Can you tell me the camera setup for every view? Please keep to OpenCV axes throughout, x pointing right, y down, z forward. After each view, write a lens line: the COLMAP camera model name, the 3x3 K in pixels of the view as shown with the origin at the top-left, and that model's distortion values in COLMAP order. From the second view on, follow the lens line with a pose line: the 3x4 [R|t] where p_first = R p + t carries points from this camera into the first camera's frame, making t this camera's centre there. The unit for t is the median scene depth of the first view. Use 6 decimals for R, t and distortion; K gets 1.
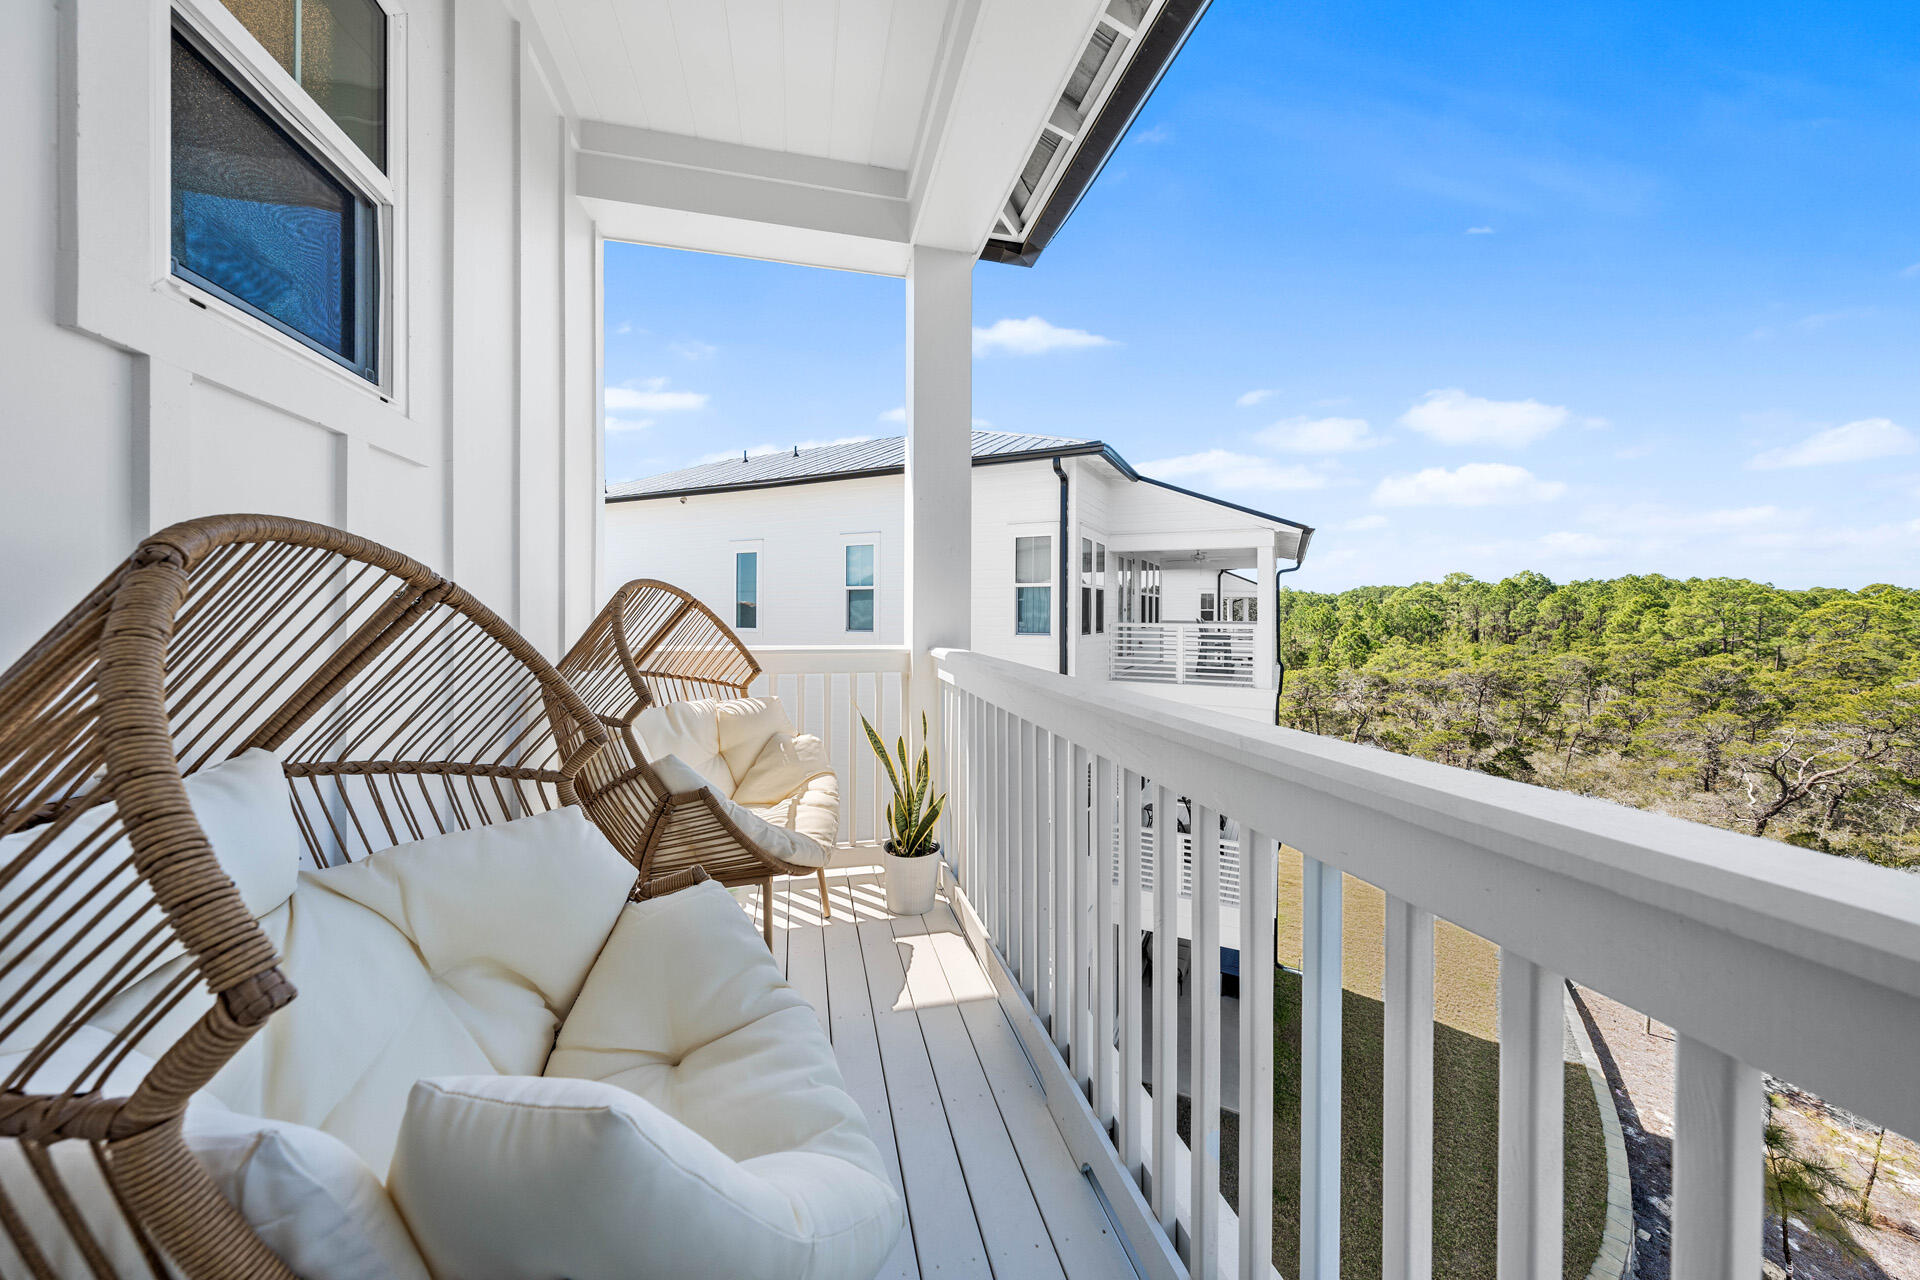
lens RADIAL K [[656.9, 0, 956.1], [0, 656.9, 618.1], [0, 0, 1]] dist [0.000197, -0.000168]
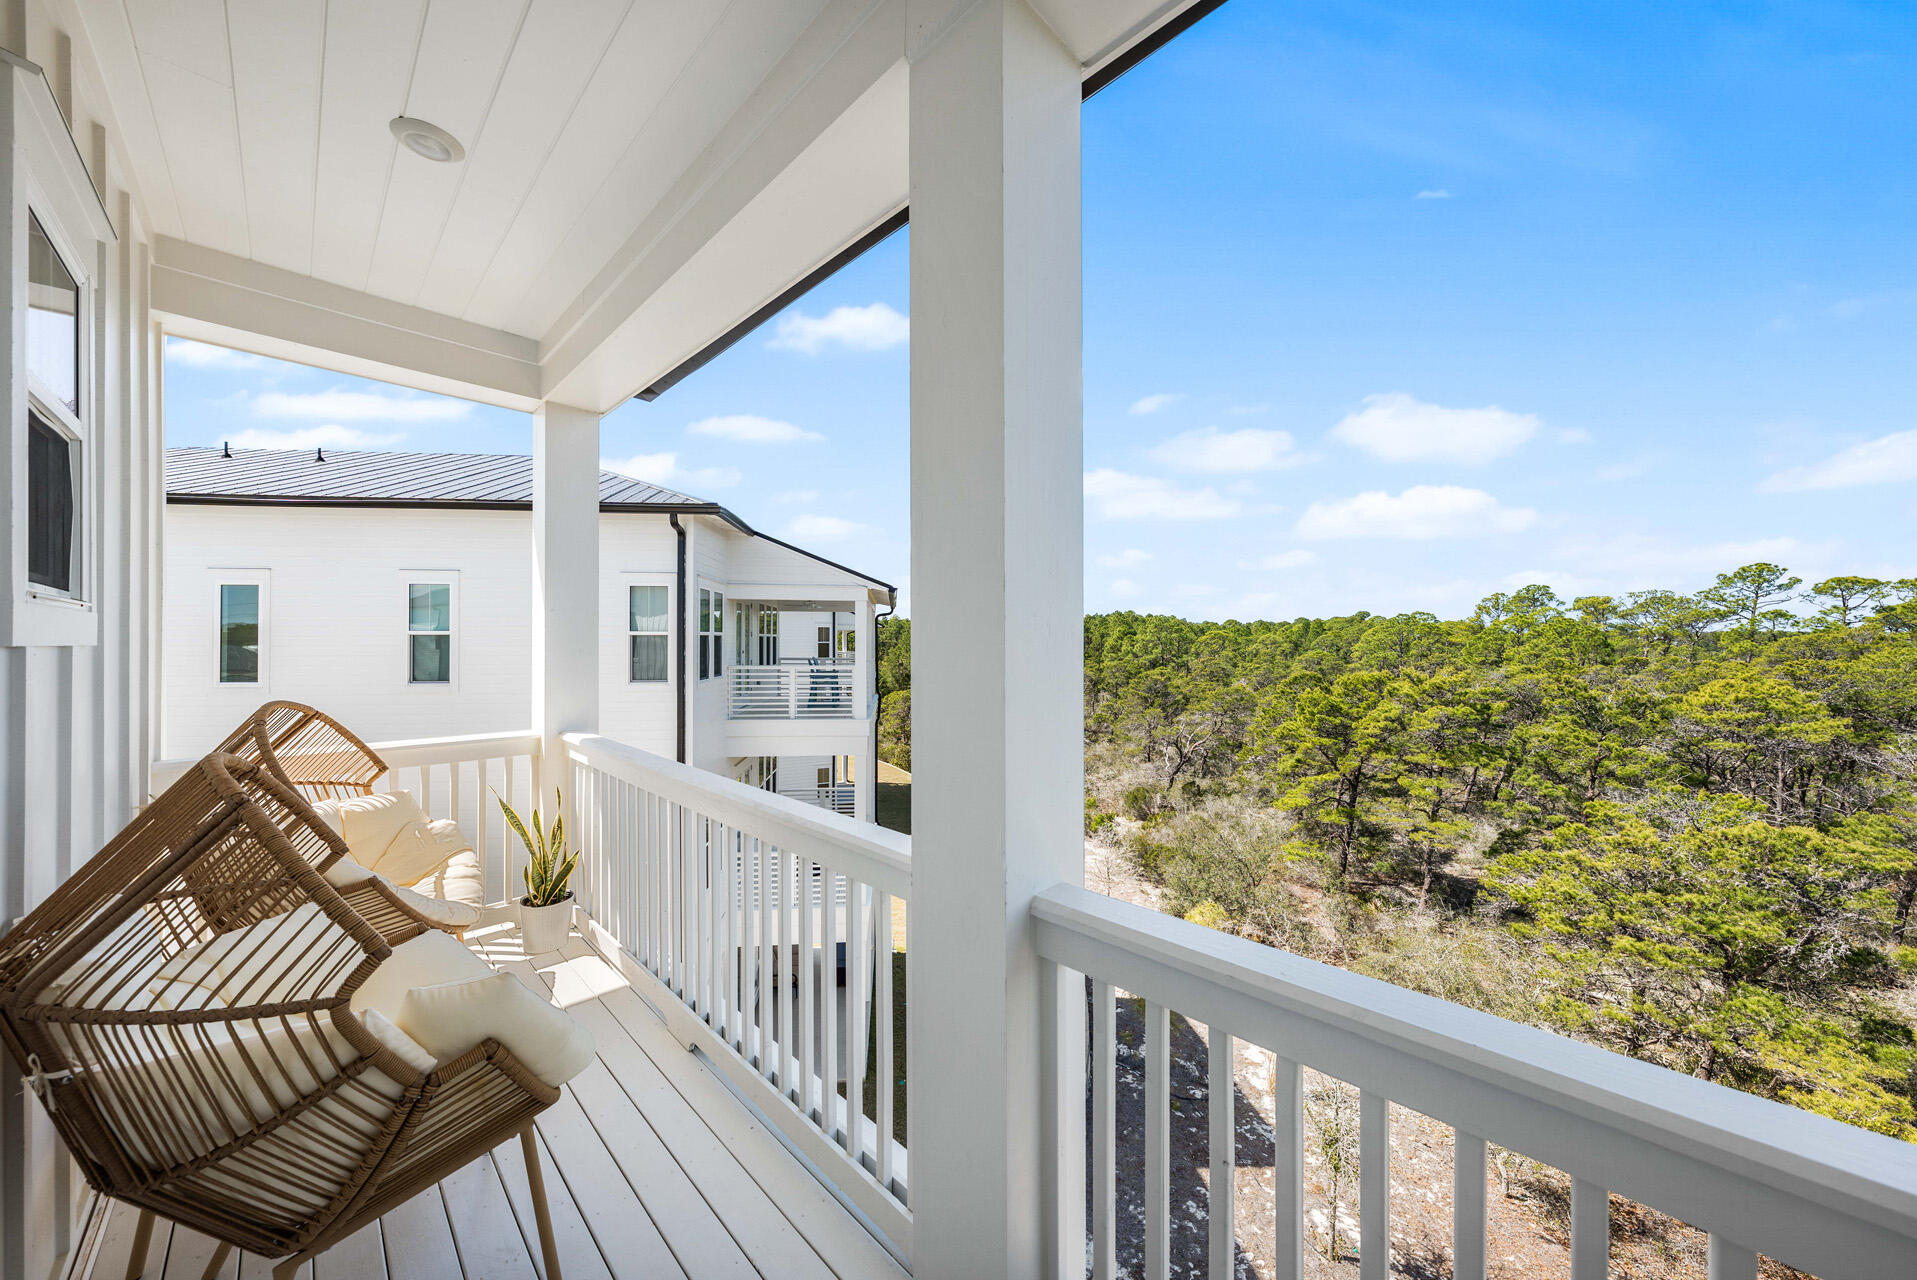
lens RADIAL K [[655.9, 0, 960.1], [0, 655.9, 642.1], [0, 0, 1]] dist [0.000197, -0.000168]
pose [[0.846028, -0.003639, 0.533126, -0.015108], [0.004742, 0.999989, -0.000698, -0.029006], [-0.533117, 0.003119, 0.846036, -0.103650]]
